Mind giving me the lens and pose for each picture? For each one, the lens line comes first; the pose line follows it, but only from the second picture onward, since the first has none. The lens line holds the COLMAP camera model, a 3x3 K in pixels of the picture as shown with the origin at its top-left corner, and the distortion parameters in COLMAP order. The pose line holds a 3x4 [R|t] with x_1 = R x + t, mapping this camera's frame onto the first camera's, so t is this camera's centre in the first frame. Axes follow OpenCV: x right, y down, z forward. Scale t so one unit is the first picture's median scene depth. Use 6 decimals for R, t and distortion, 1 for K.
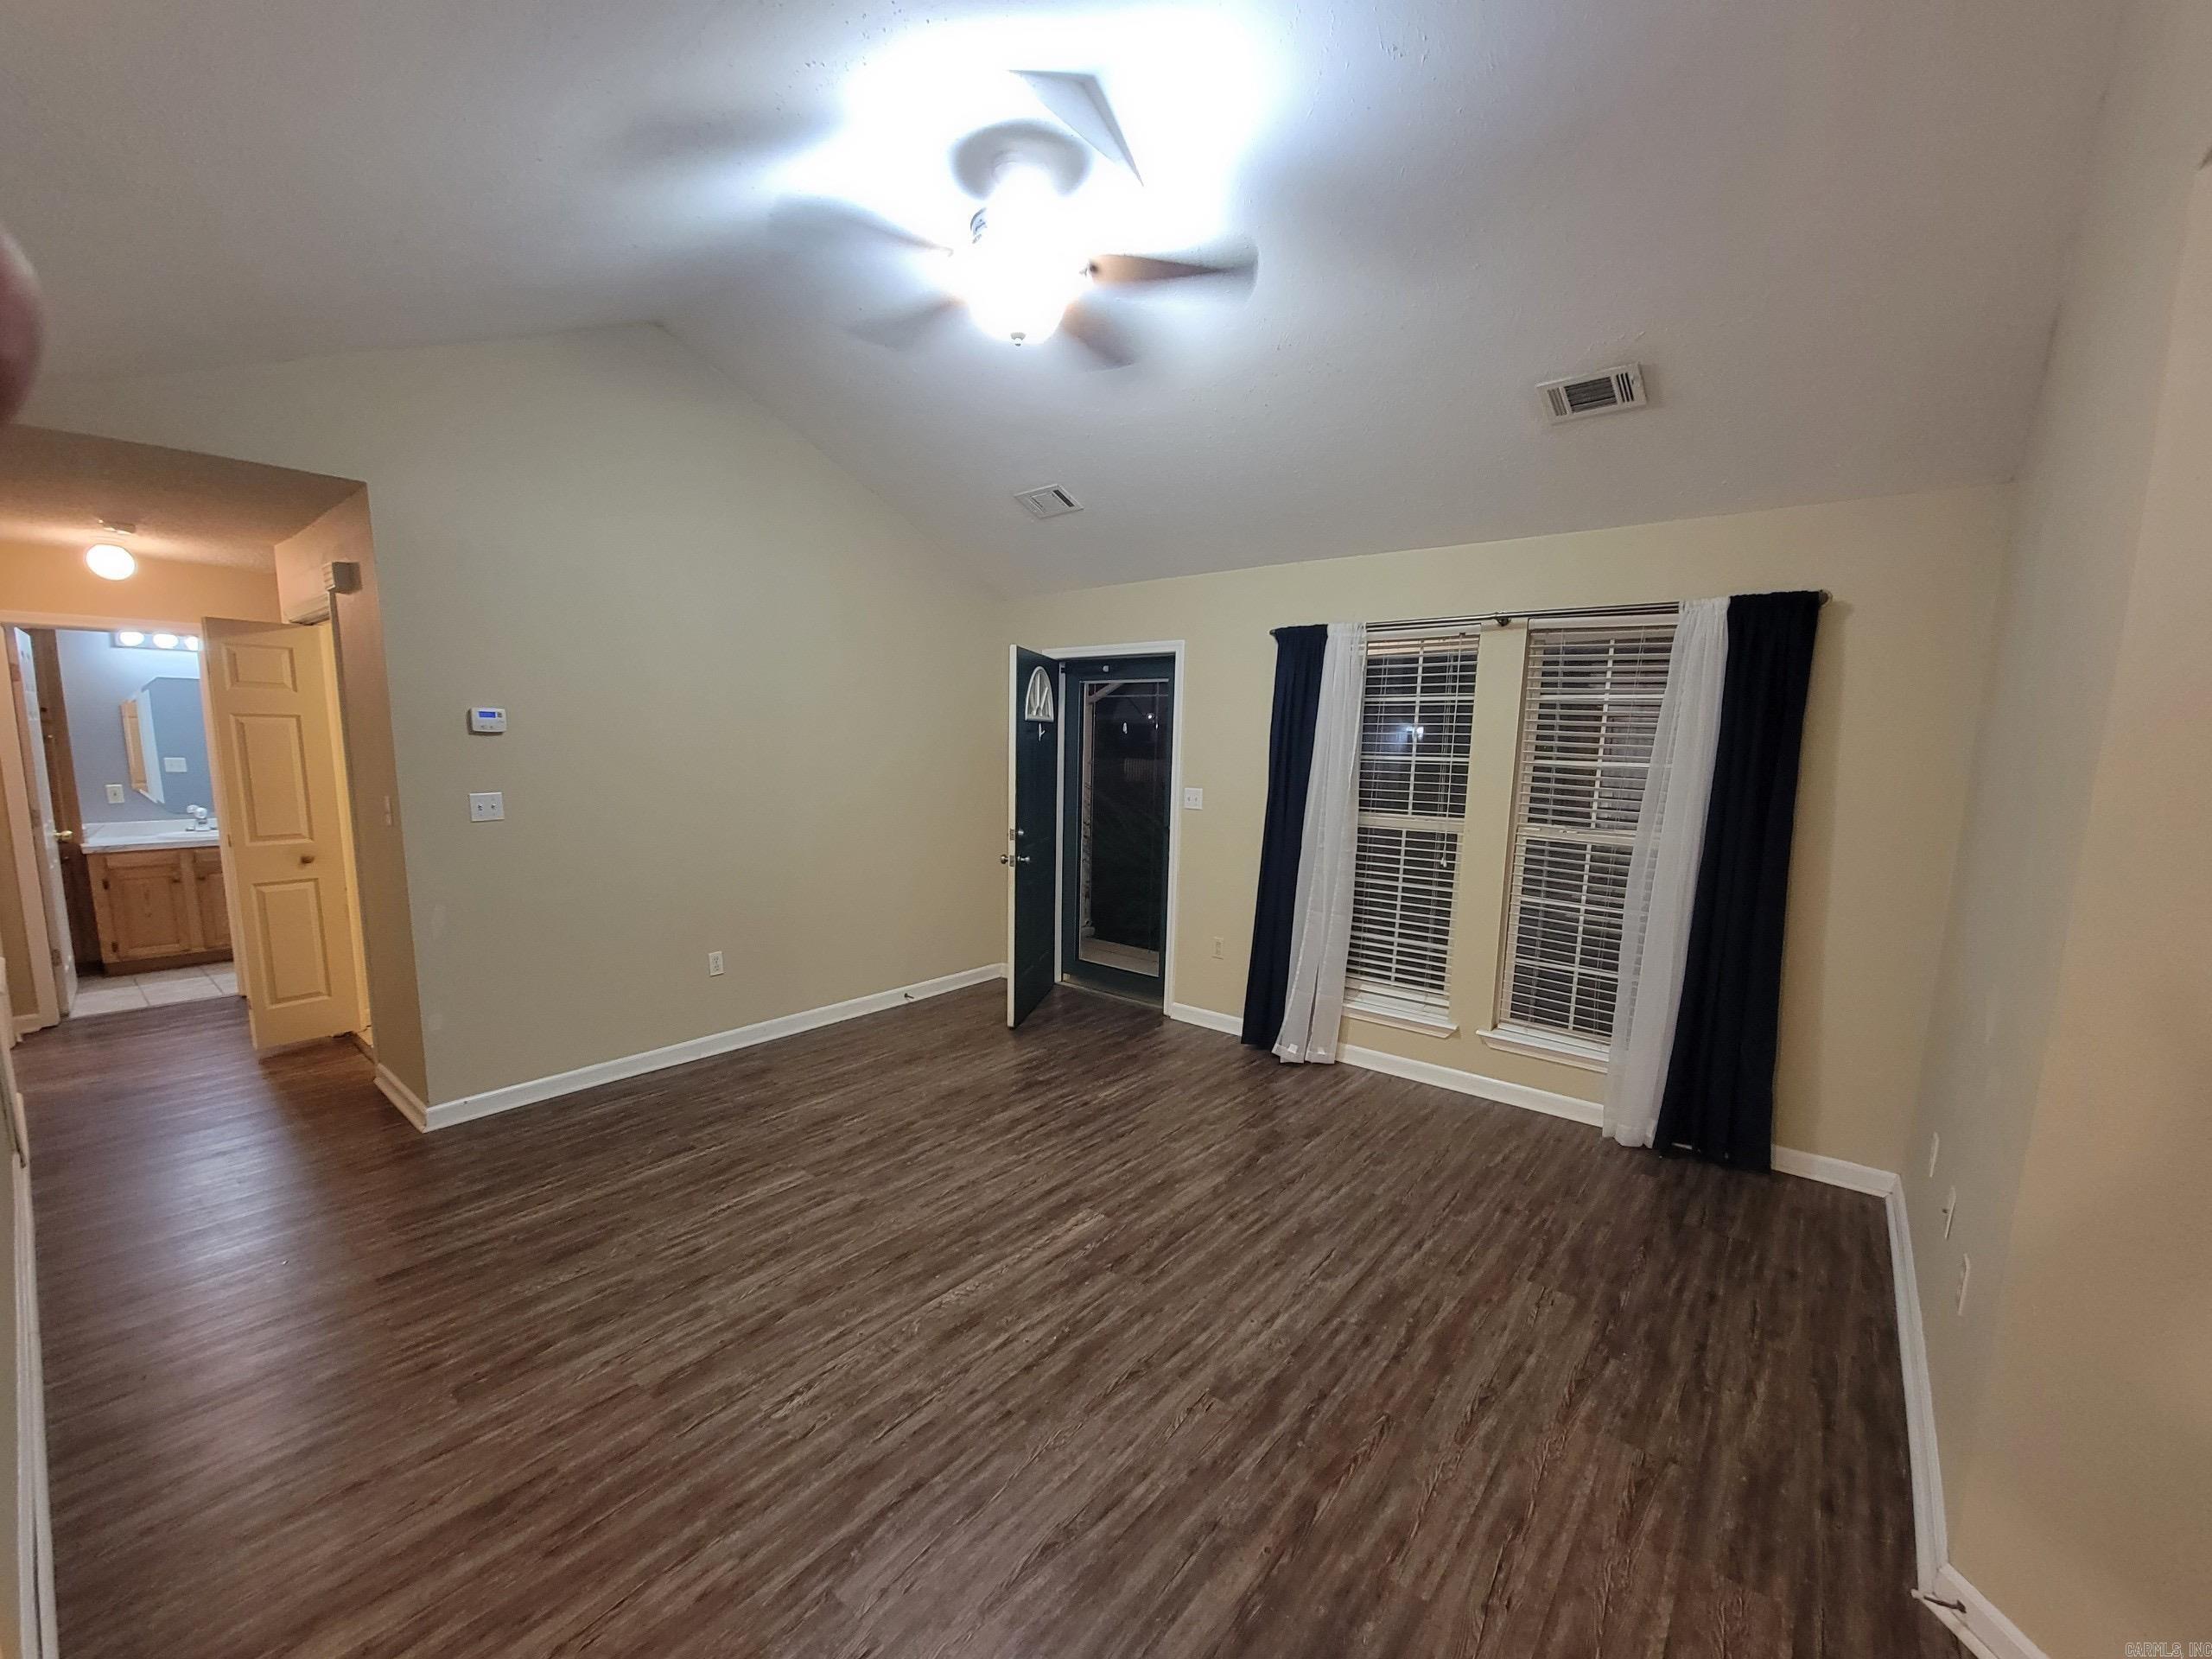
lens RADIAL K [[902.0, 0, 1099.4], [0, 902.0, 874.3], [0, 0, 1]] dist [-0.002806, -0.000290]
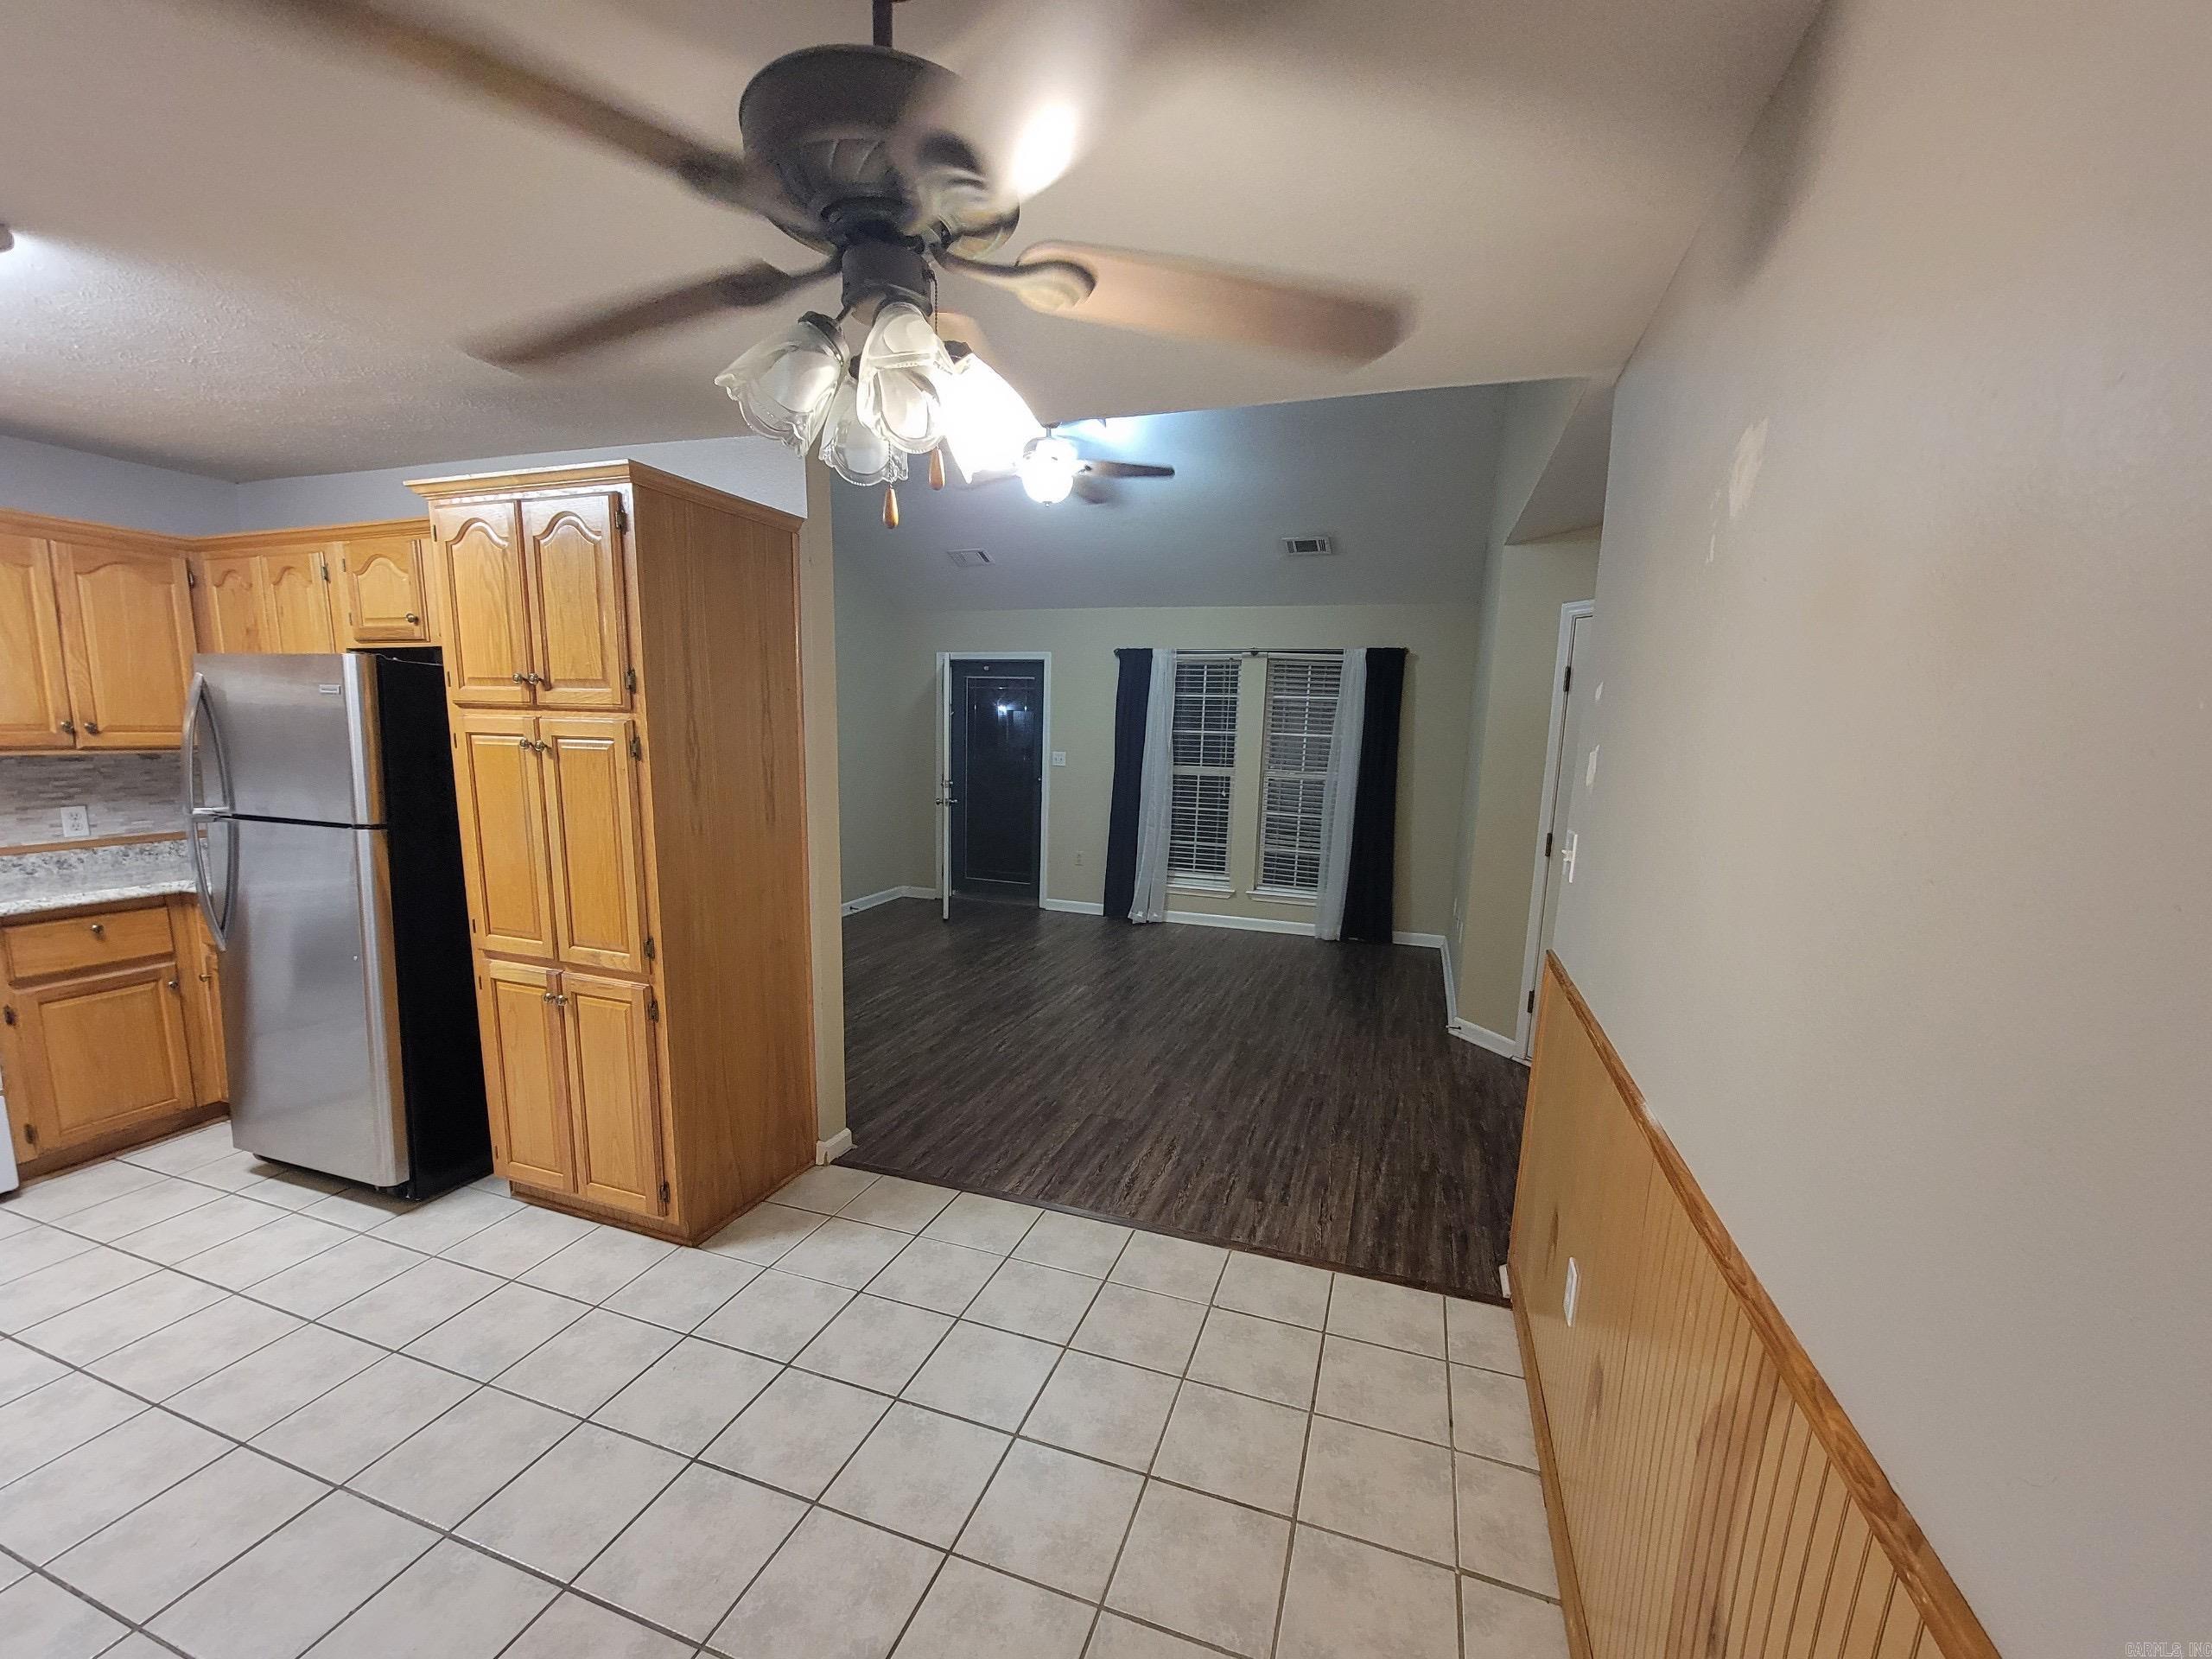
lens RADIAL K [[902.0, 0, 1097.1], [0, 902.0, 875.8], [0, 0, 1]] dist [-0.002806, -0.000290]
pose [[0.939373, -0.050455, 0.339166, -0.500726], [0.041355, 0.998566, 0.034009, 0.086679], [-0.340395, -0.017921, 0.940112, -0.604187]]
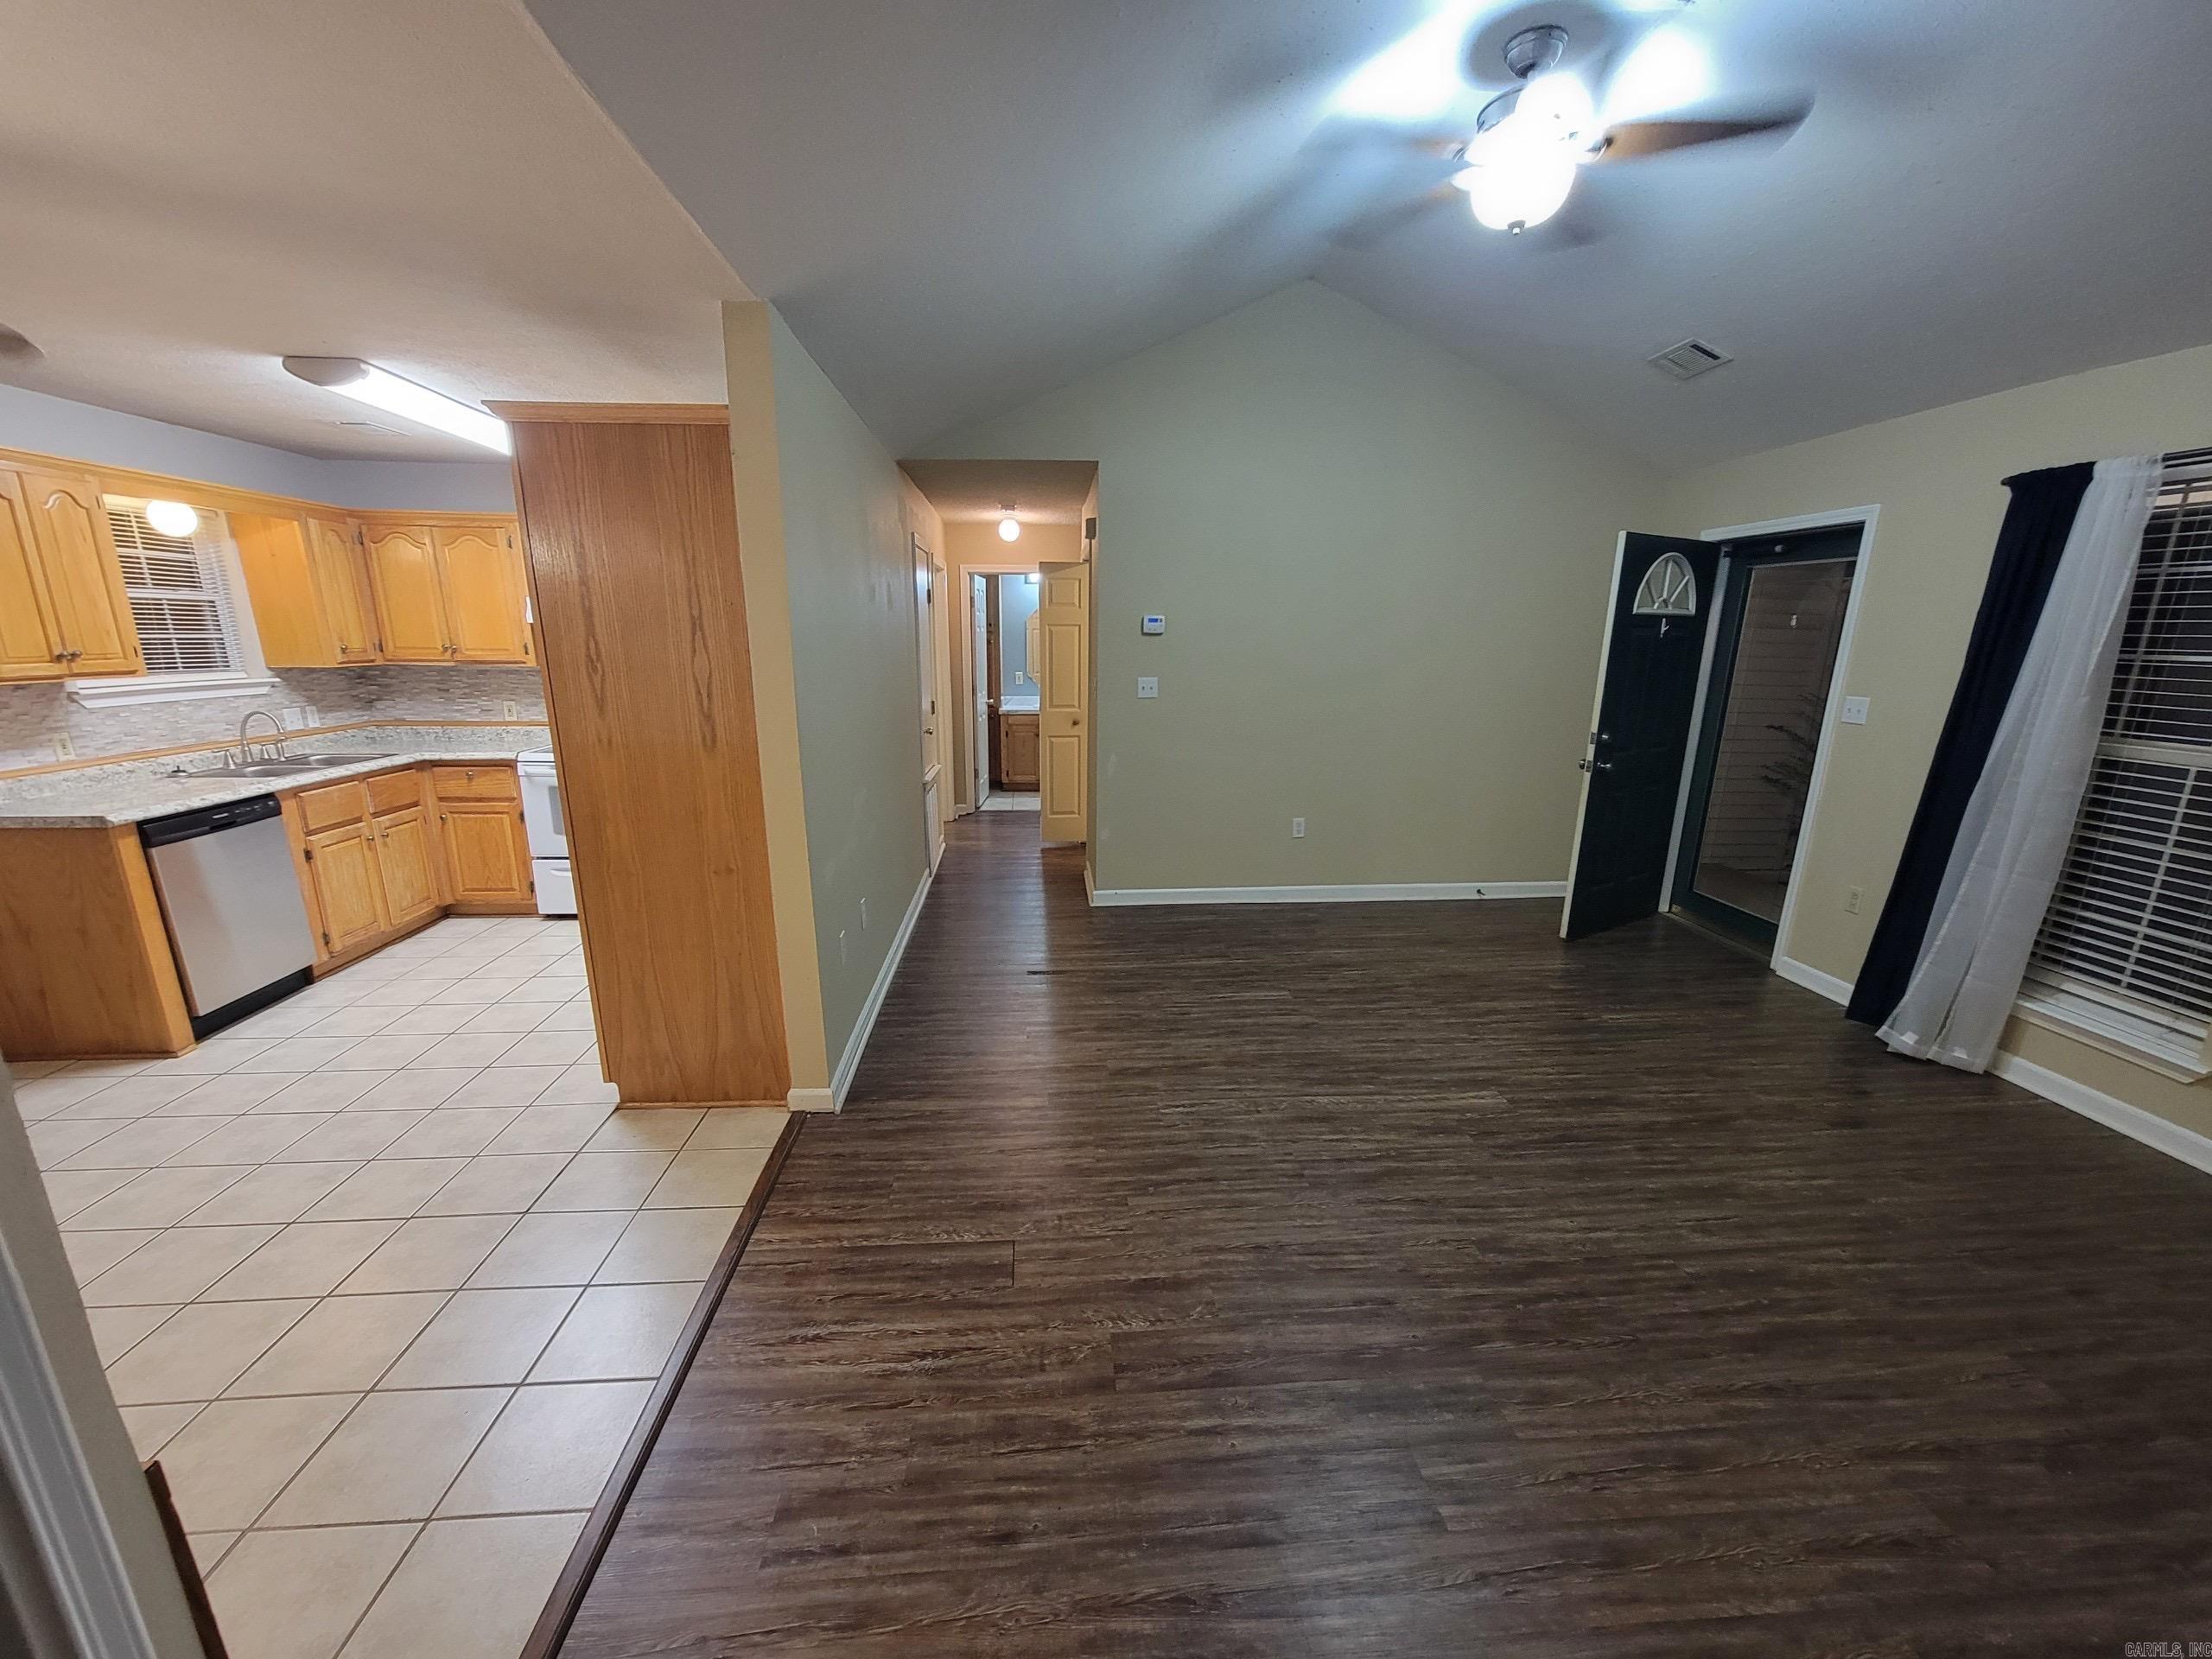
lens RADIAL K [[902.0, 0, 1101.4], [0, 902.0, 874.1], [0, 0, 1]] dist [-0.002806, -0.000290]
pose [[0.693402, 0.172131, -0.699689, 0.316449], [-0.100775, 0.984670, 0.142369, 0.017864], [0.713469, -0.028208, 0.700118, -0.045953]]
